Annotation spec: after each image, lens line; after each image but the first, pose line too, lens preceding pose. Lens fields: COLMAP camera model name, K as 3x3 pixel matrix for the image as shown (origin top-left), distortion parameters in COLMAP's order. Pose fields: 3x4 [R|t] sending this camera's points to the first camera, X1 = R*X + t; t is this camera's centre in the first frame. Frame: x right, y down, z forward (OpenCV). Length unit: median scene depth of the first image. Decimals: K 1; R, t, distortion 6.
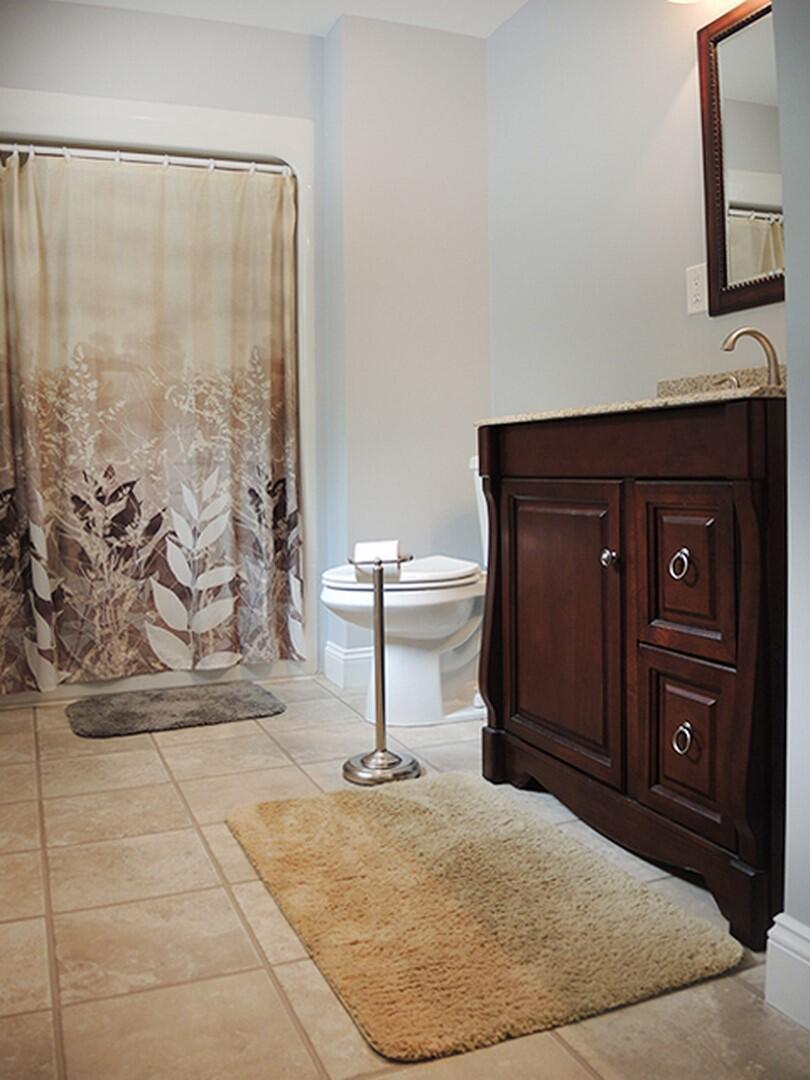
lens RADIAL K [[942.3, 0, 405.0], [0, 942.3, 540.0], [0, 0, 1]] dist [-0.000650, -0.129049]
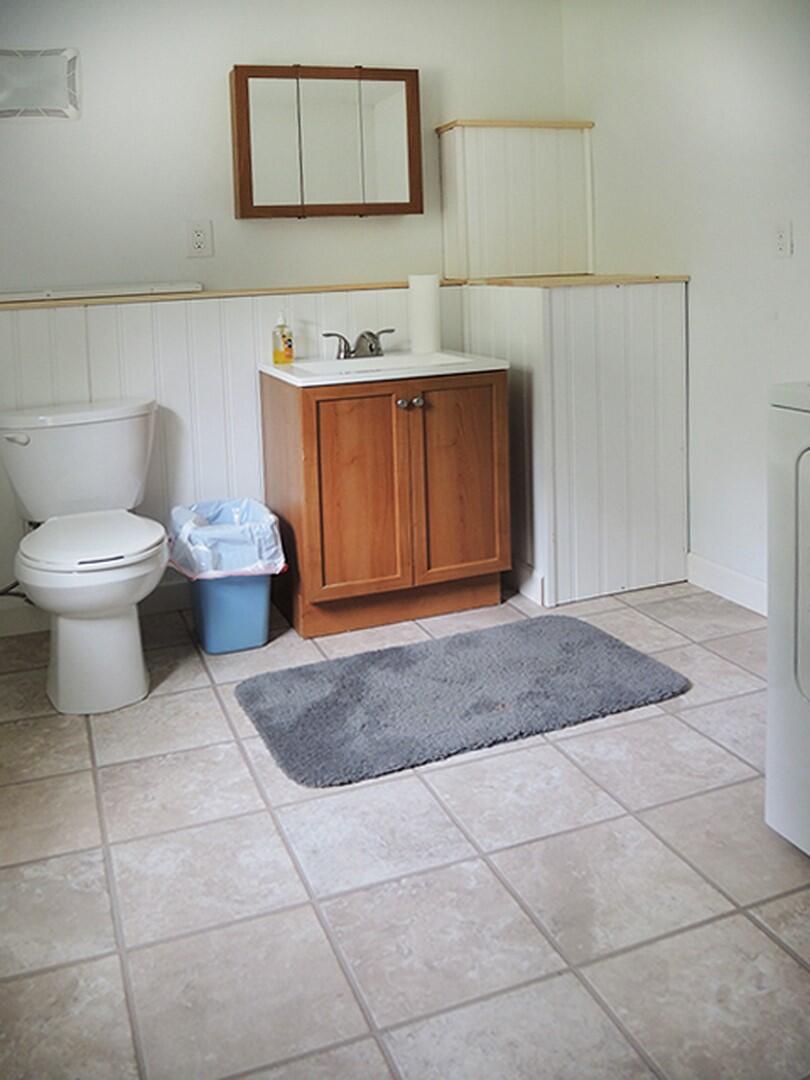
lens RADIAL K [[942.3, 0, 405.0], [0, 942.3, 540.0], [0, 0, 1]] dist [-0.000650, -0.129049]
pose [[-0.998024, 0.048198, 0.040307, -0.371289], [0.059314, 0.934353, 0.351377, -0.262471], [-0.020725, 0.353073, -0.935366, 1.754483]]
